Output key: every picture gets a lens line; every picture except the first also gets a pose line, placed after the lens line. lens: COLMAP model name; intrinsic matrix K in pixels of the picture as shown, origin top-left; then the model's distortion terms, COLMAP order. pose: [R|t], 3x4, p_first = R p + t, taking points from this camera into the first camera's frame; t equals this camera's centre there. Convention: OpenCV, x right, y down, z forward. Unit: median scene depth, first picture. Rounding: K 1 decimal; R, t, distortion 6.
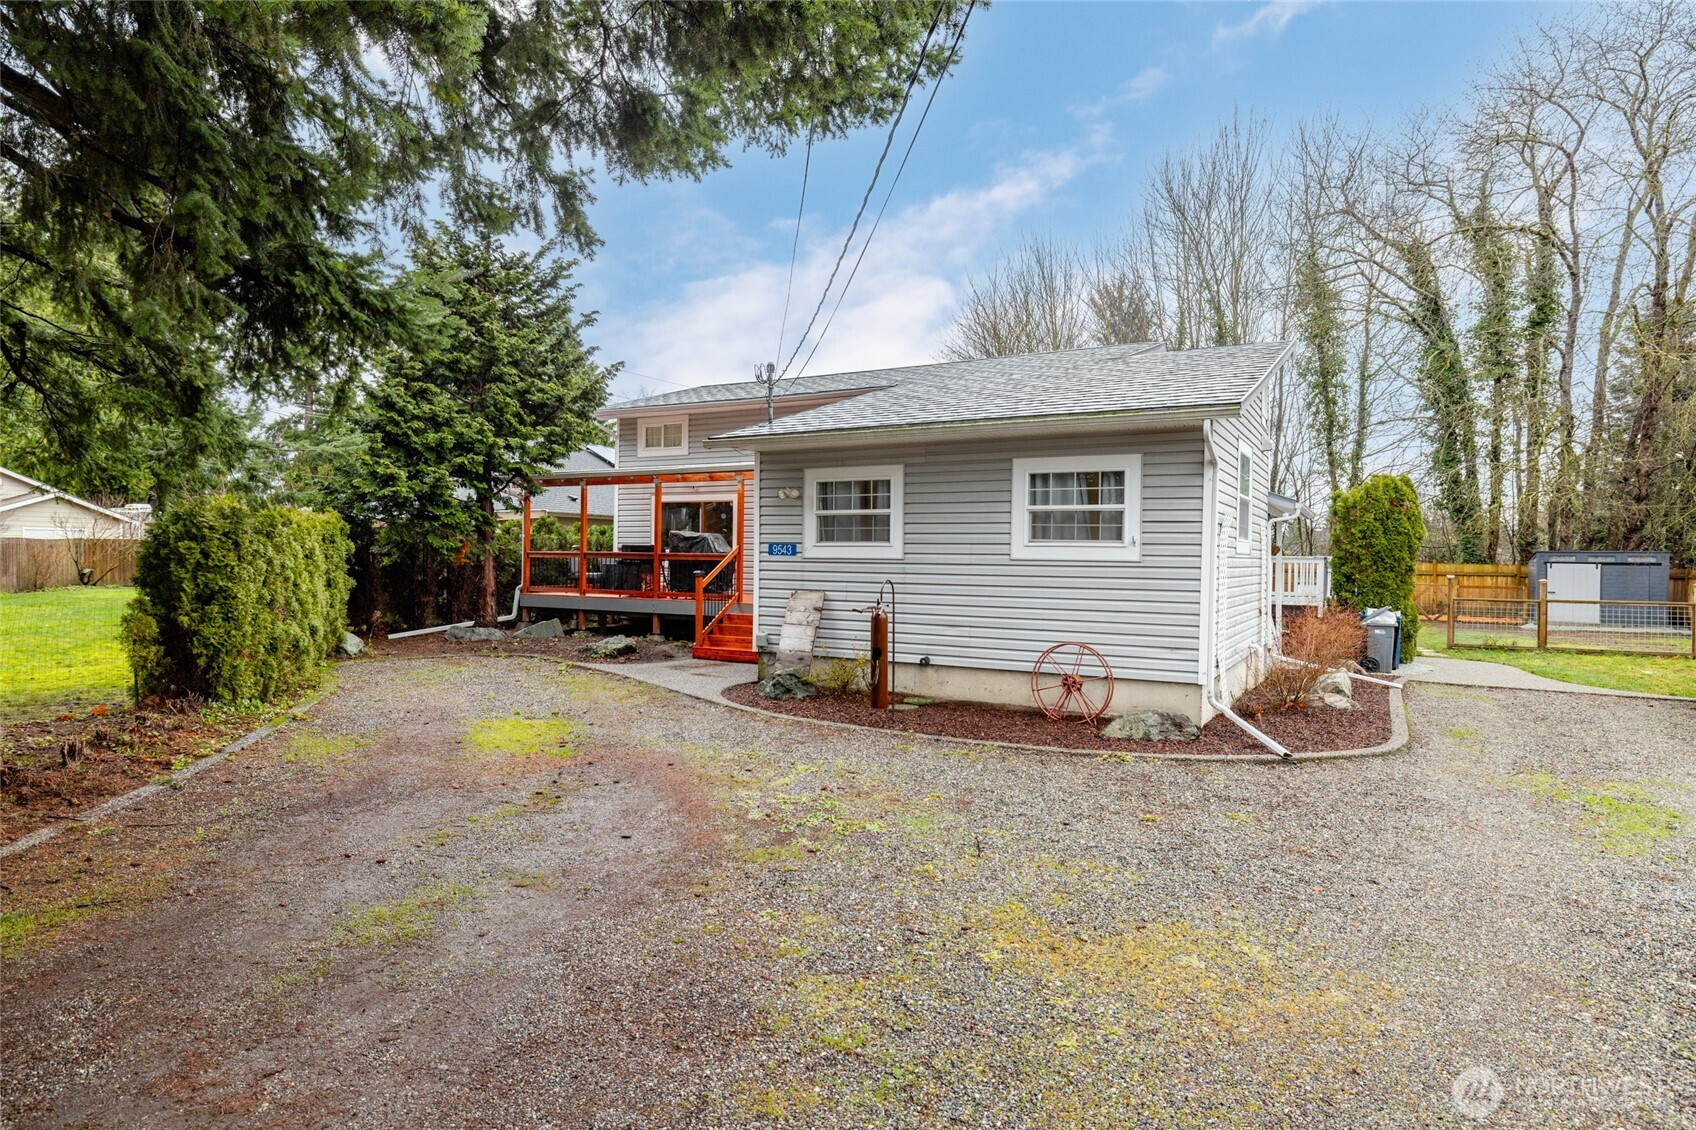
lens RADIAL K [[945.8, 0, 848.0], [0, 945.8, 565.0], [0, 0, 1]] dist [-0.003303, 0.000032]
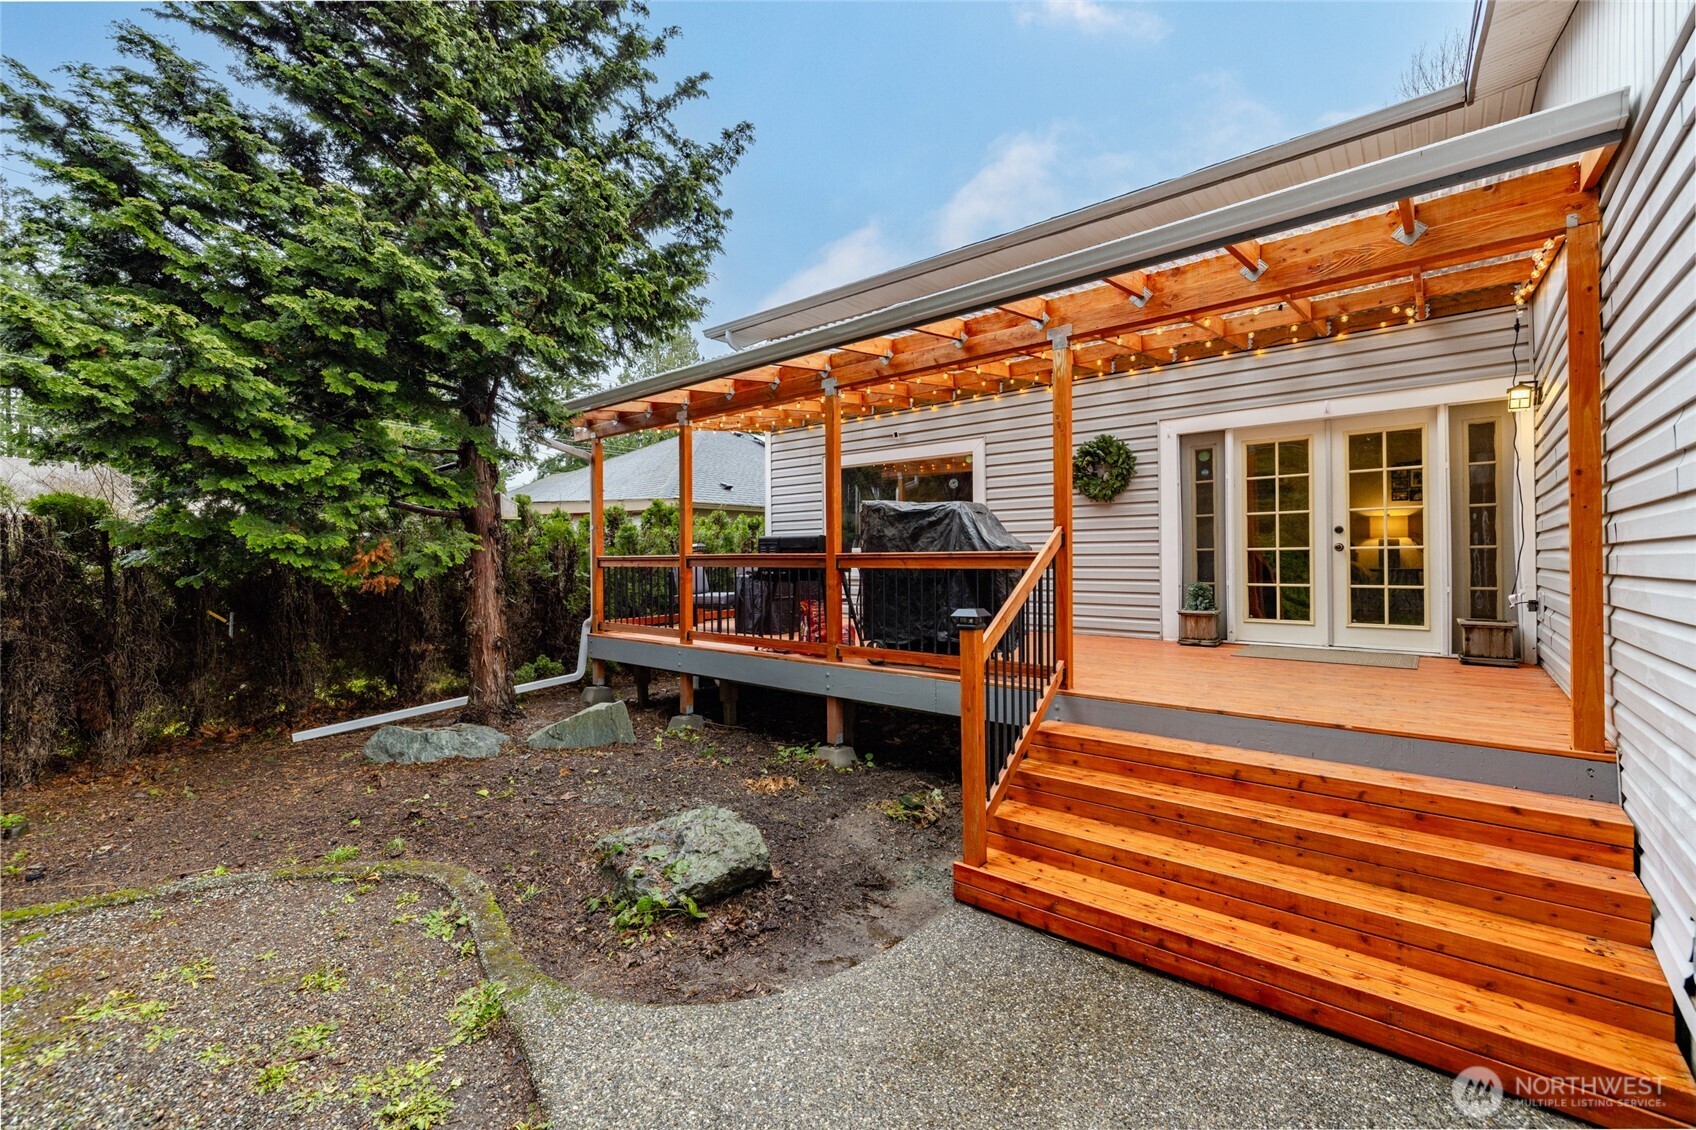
lens RADIAL K [[710.3, 0, 832.2], [0, 710.3, 558.5], [0, 0, 1]] dist [-0.000059, 0.000011]
pose [[0.979121, -0.020468, -0.202243, -0.136600], [0.018827, 0.999772, -0.010030, -0.007329], [0.202403, 0.006013, 0.979284, 0.682880]]
